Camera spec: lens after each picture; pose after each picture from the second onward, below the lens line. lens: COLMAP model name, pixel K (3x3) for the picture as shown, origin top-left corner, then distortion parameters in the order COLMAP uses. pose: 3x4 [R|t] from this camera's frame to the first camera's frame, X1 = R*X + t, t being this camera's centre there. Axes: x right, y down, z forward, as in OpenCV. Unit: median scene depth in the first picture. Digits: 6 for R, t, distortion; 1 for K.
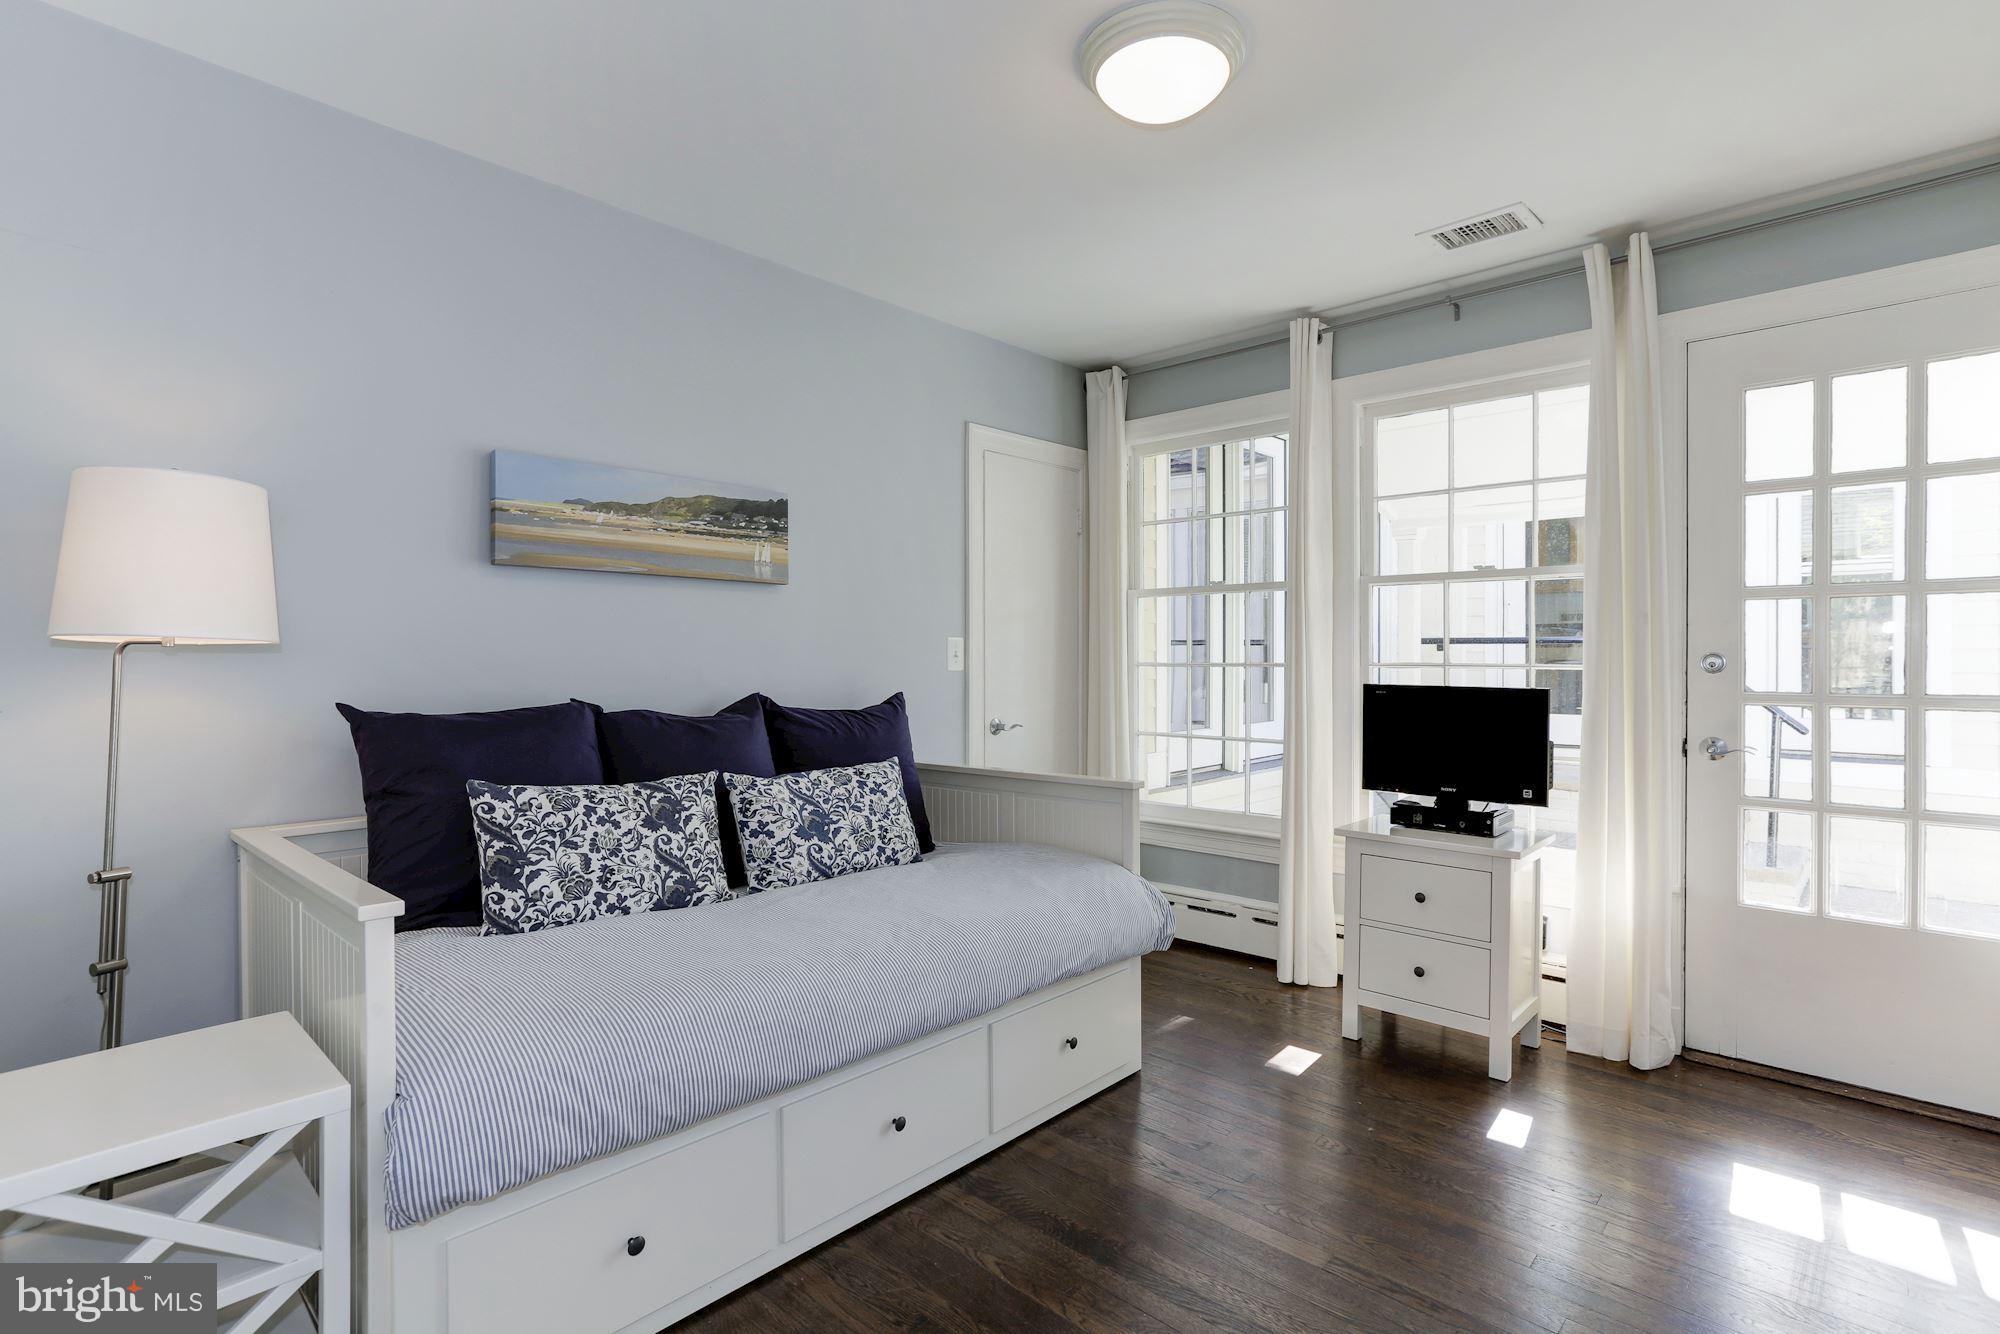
lens RADIAL K [[967.1, 0, 980.0], [0, 967.1, 658.0], [0, 0, 1]] dist [-0.038925, 0.034647]
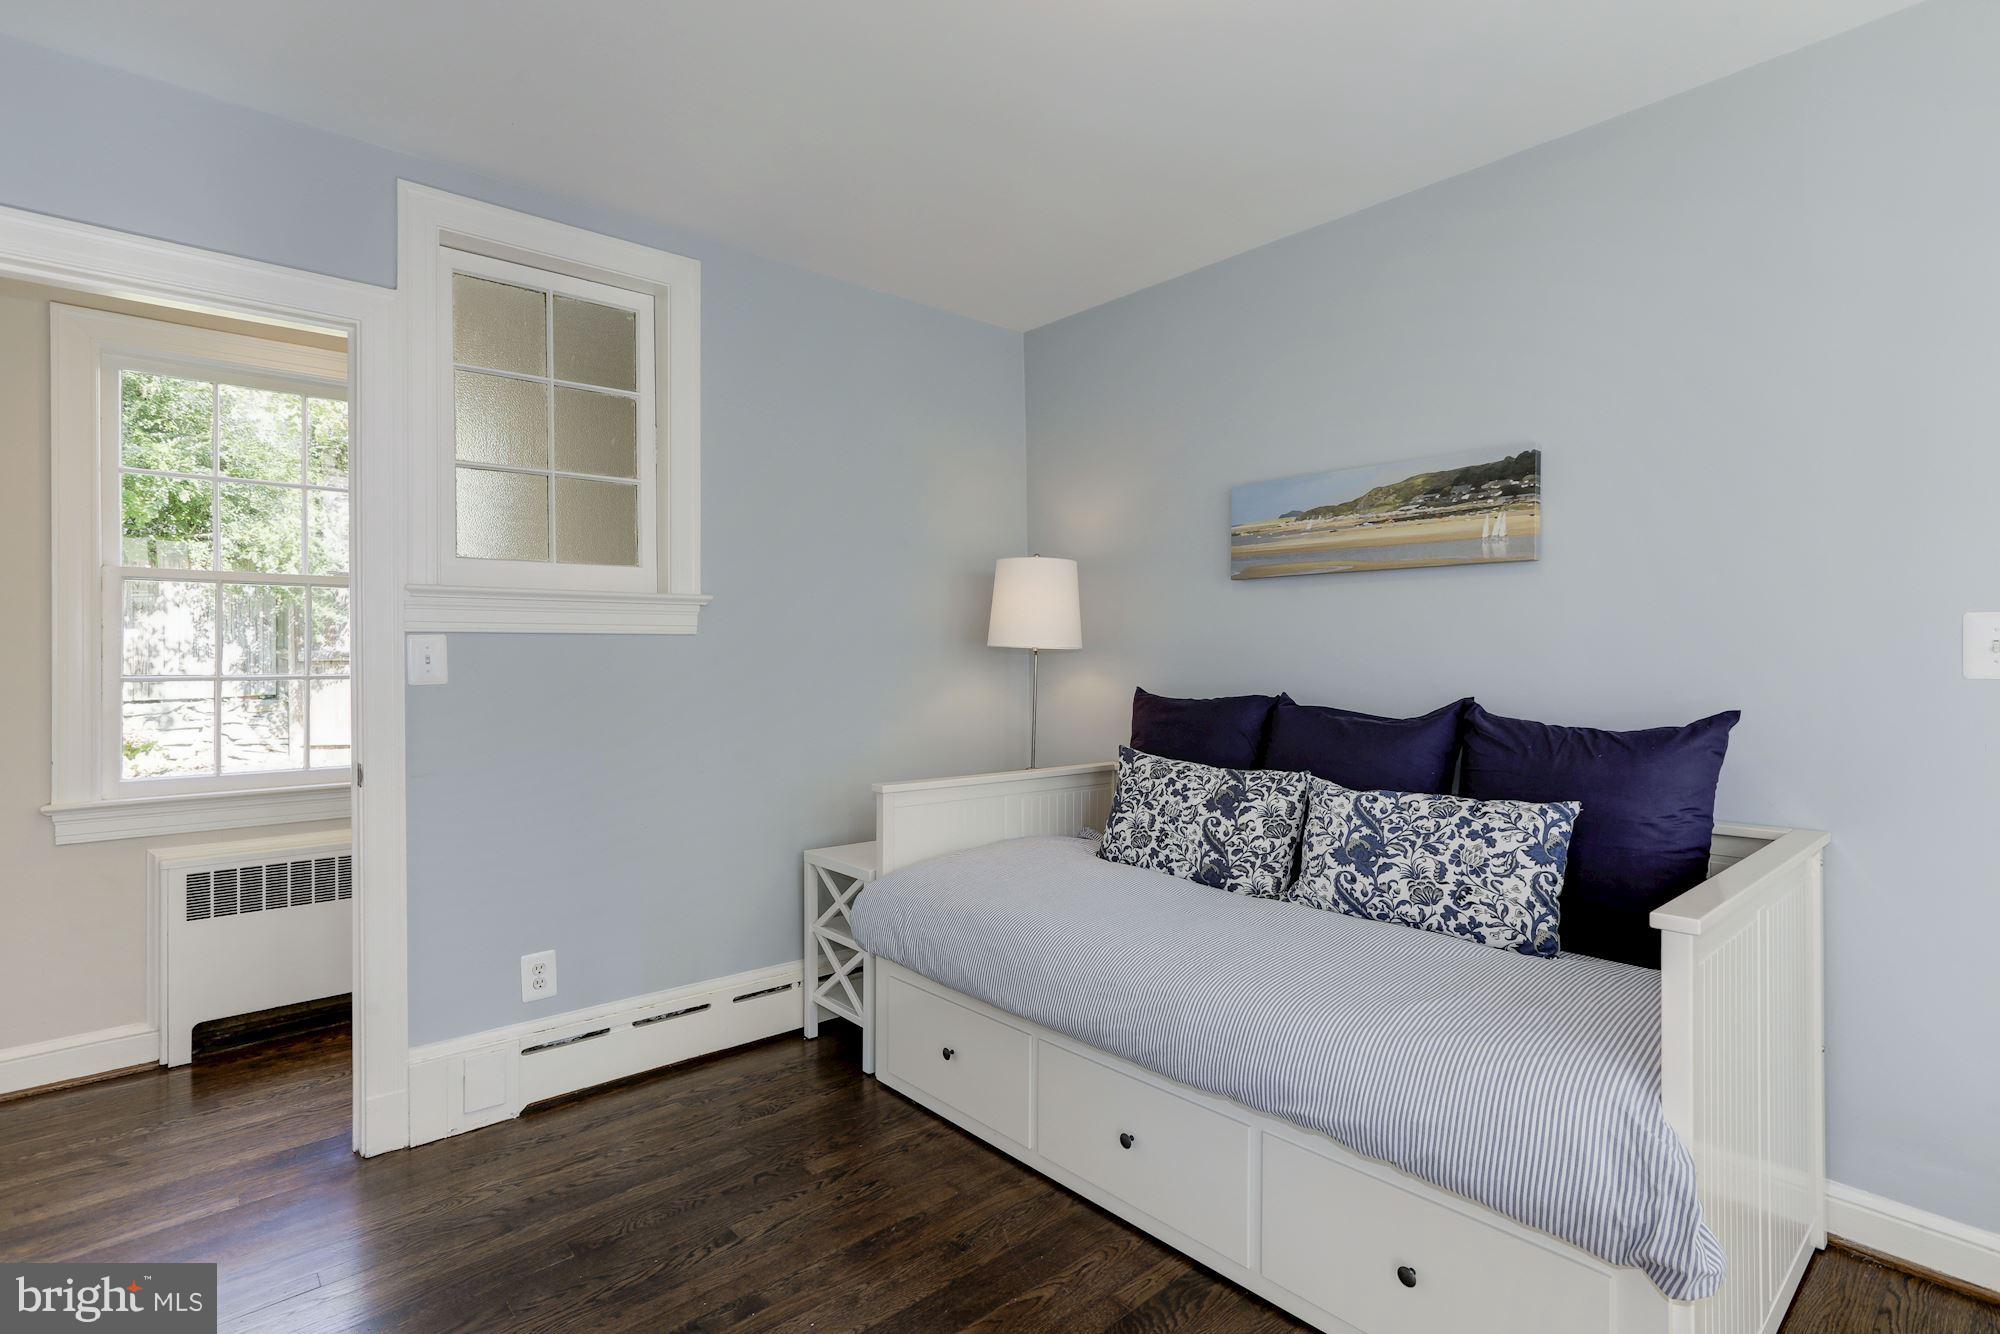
lens RADIAL K [[967.1, 0, 980.0], [0, 967.1, 658.0], [0, 0, 1]] dist [-0.038925, 0.034647]
pose [[-0.084929, -0.009886, -0.996338, 0.658689], [-0.009144, 0.999916, -0.009142, 0.013479], [0.996345, 0.008334, -0.085012, 0.695502]]
